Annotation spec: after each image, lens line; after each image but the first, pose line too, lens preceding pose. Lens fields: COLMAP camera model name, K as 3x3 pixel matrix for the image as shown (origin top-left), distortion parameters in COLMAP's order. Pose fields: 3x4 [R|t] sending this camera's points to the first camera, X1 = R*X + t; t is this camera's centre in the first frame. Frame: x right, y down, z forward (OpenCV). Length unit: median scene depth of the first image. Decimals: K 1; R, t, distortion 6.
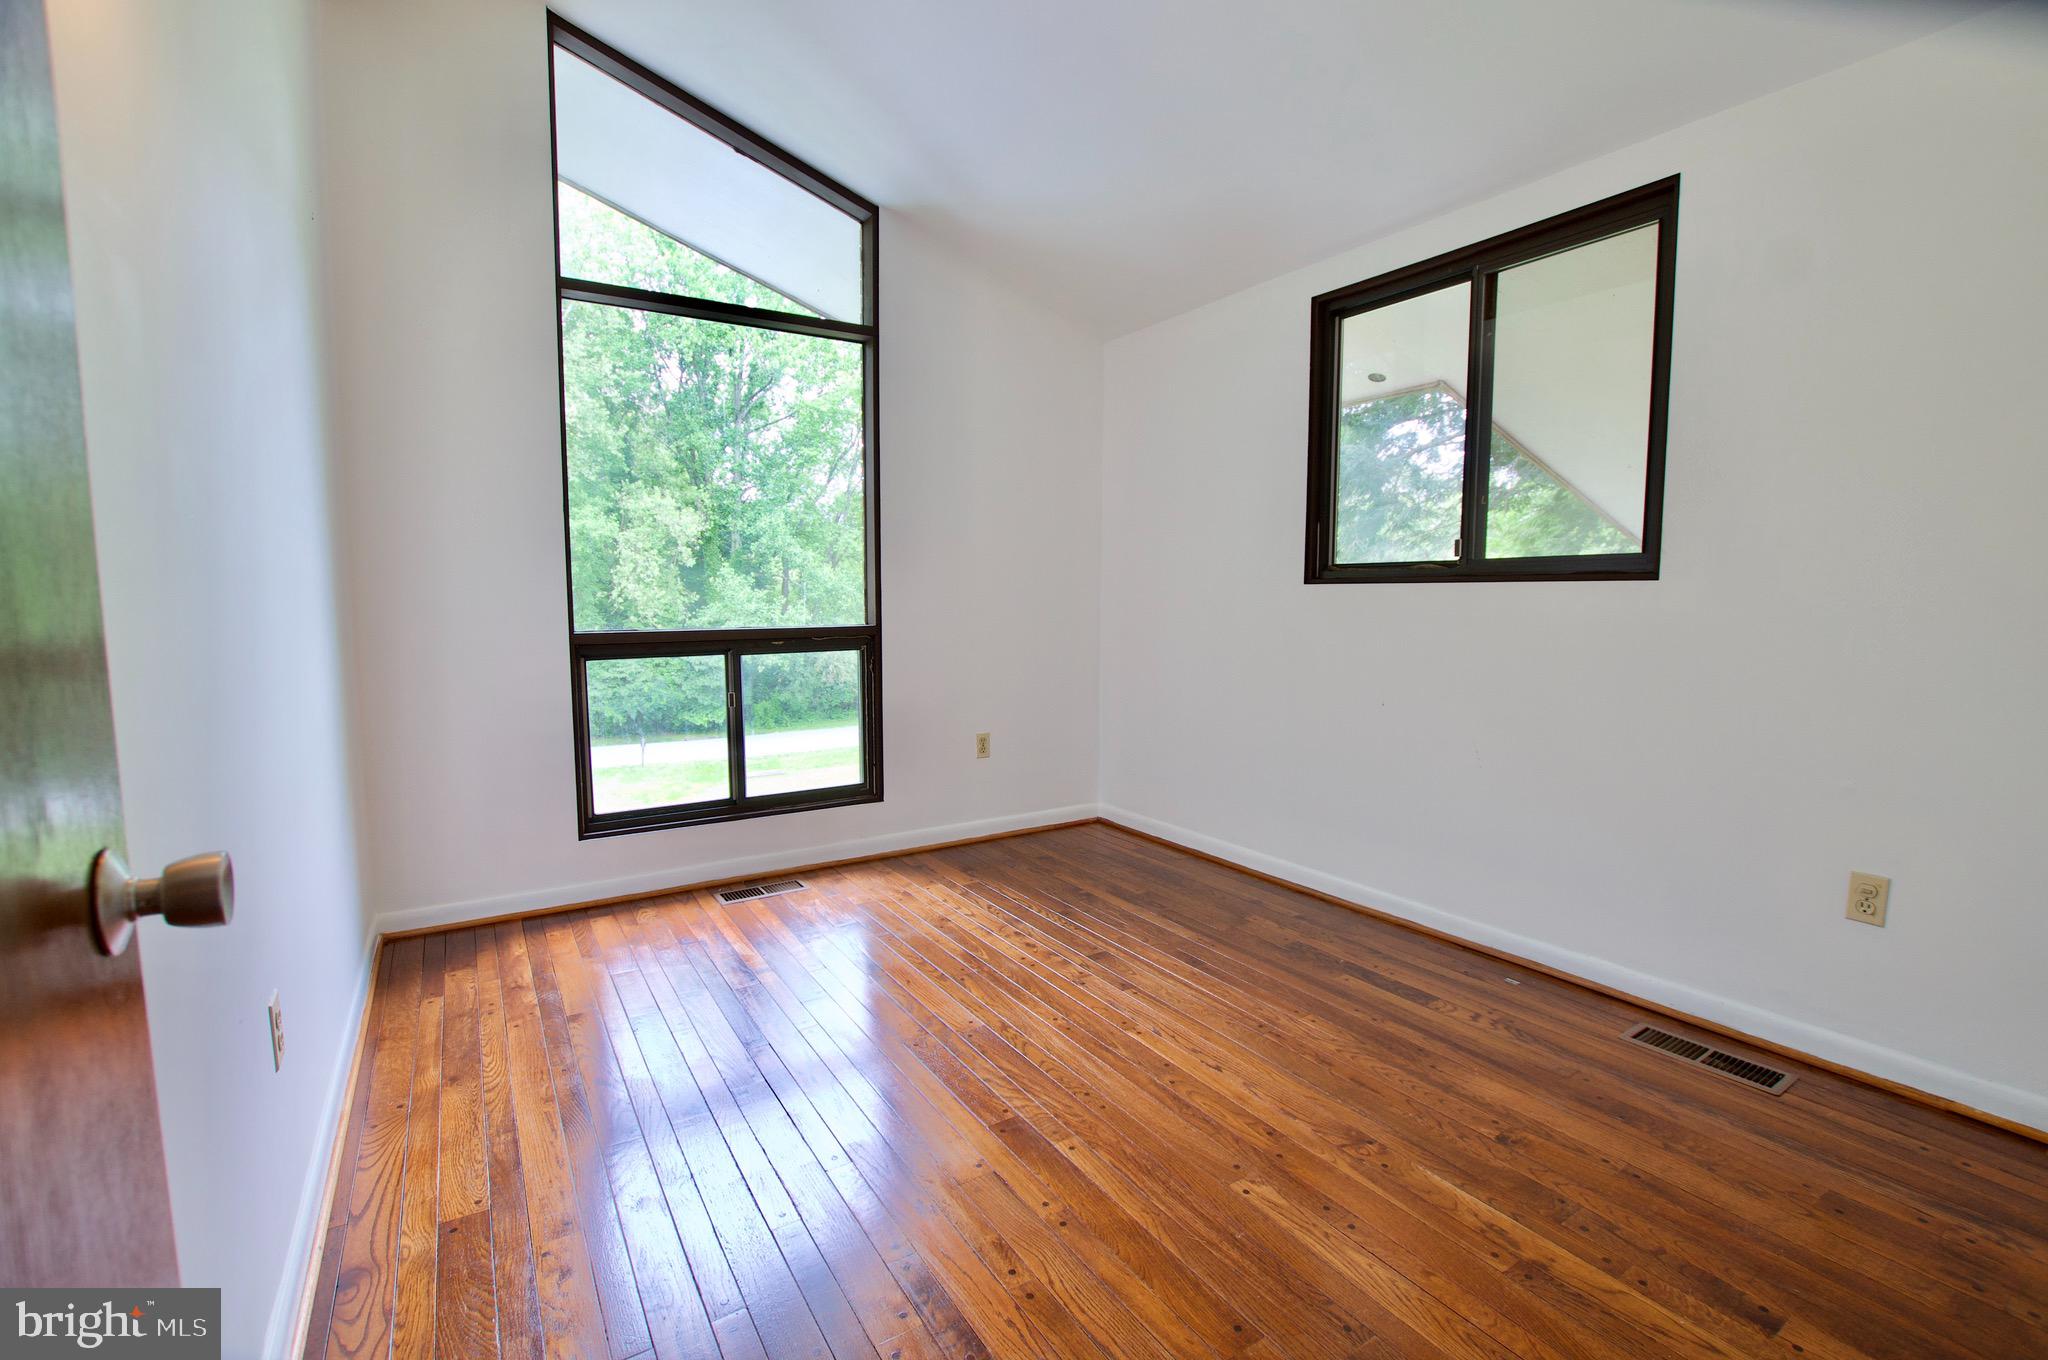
lens RADIAL K [[898.9, 0, 1034.4], [0, 898.9, 682.3], [0, 0, 1]] dist [-0.022372, 0.000095]
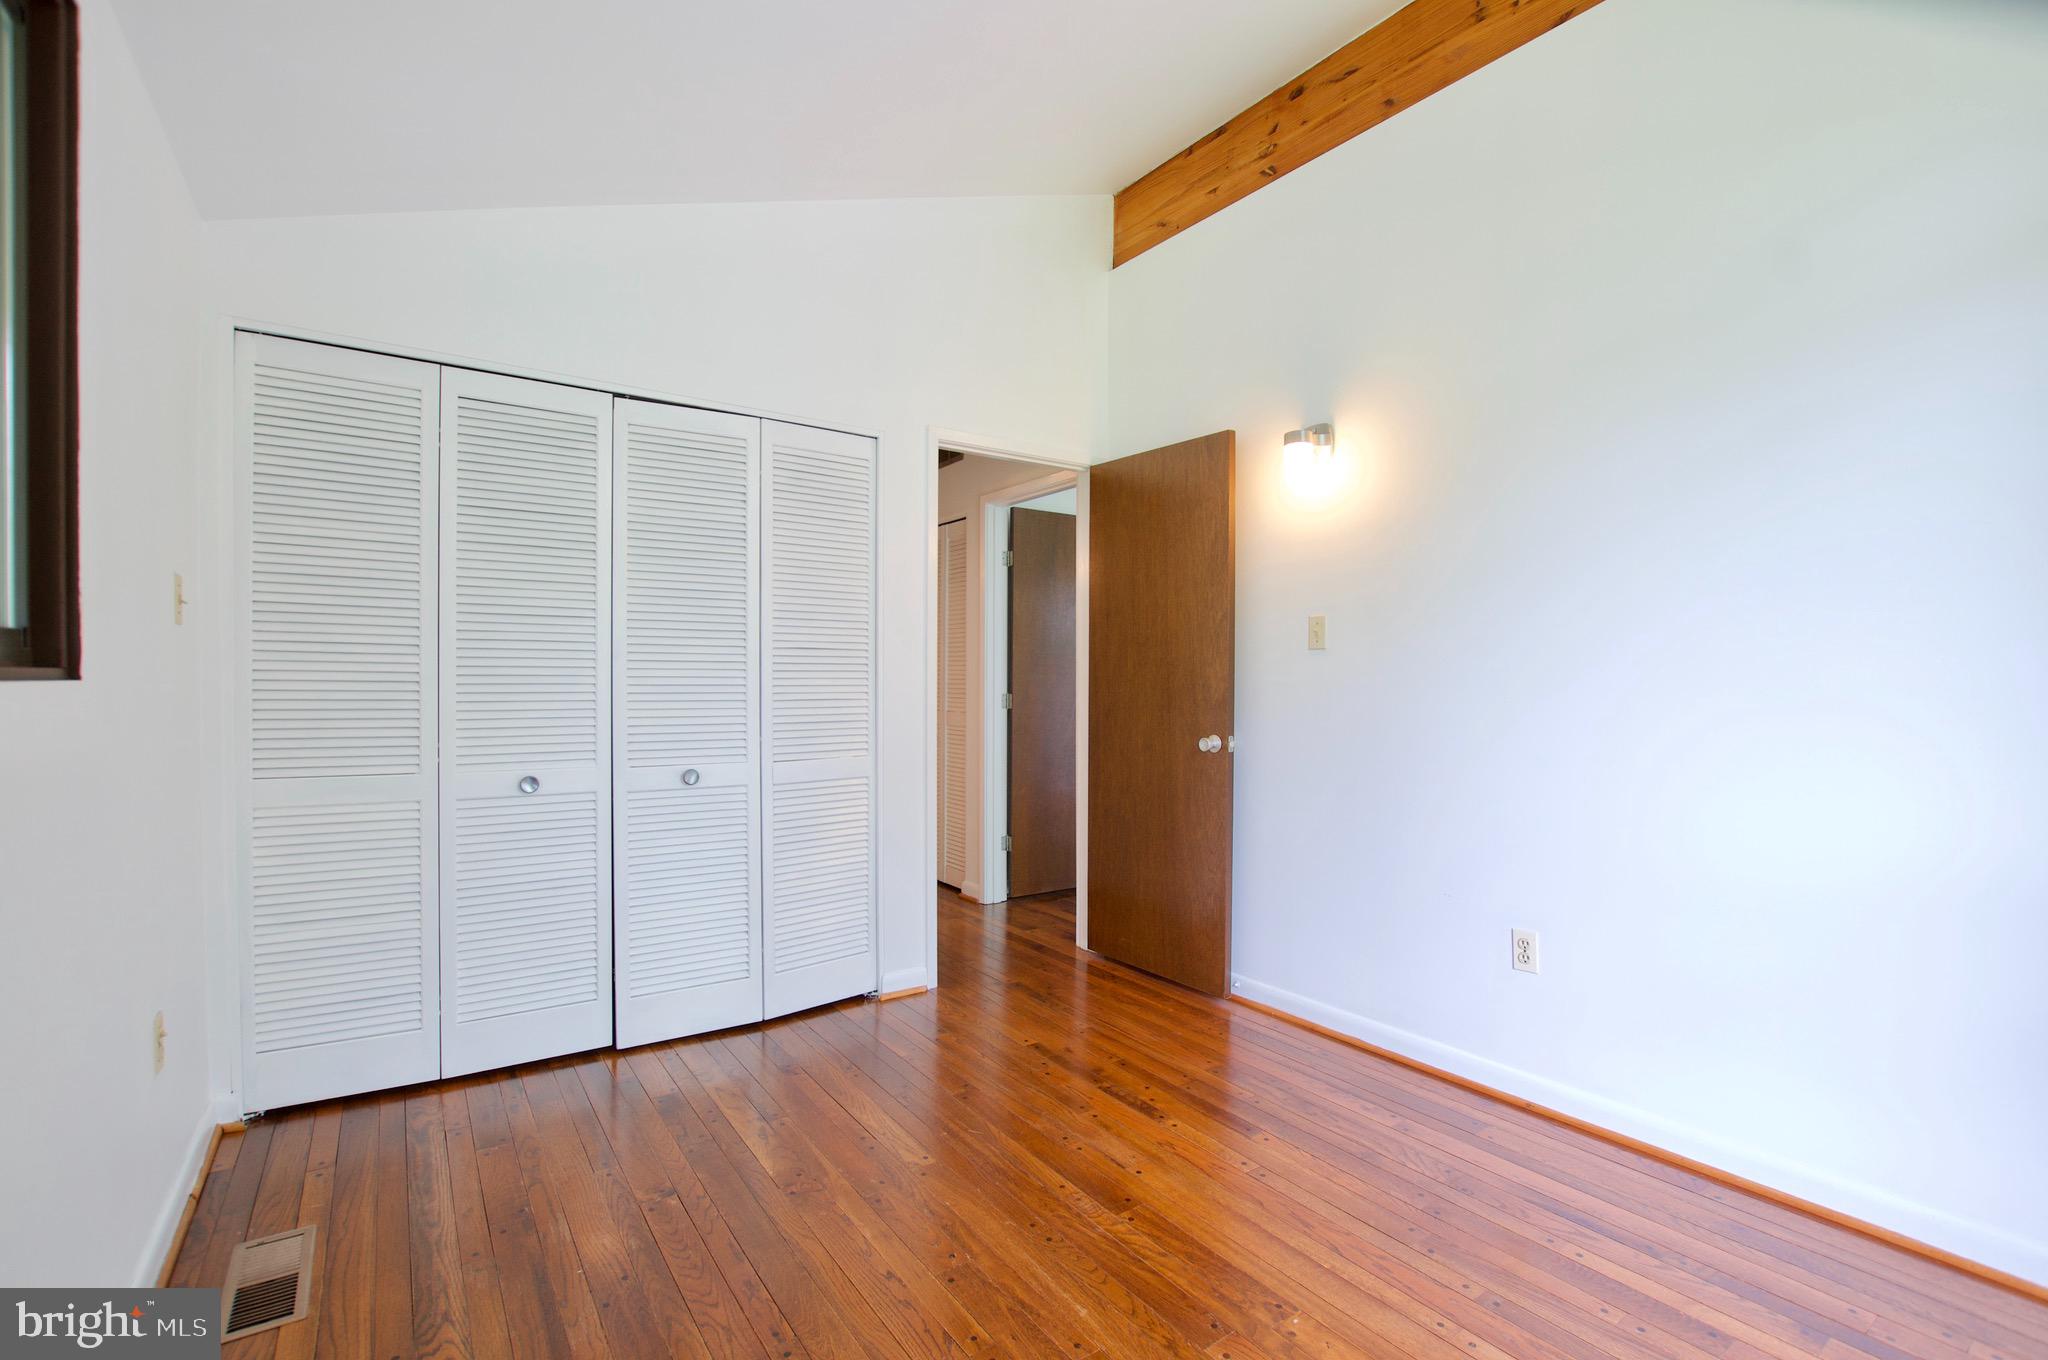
lens RADIAL K [[898.9, 0, 1034.4], [0, 898.9, 682.3], [0, 0, 1]] dist [-0.022372, 0.000095]
pose [[-0.999029, -0.002635, -0.043985, 0.121859], [-0.006772, 0.995533, 0.094175, -0.209880], [0.043540, 0.094381, -0.994584, 1.957508]]
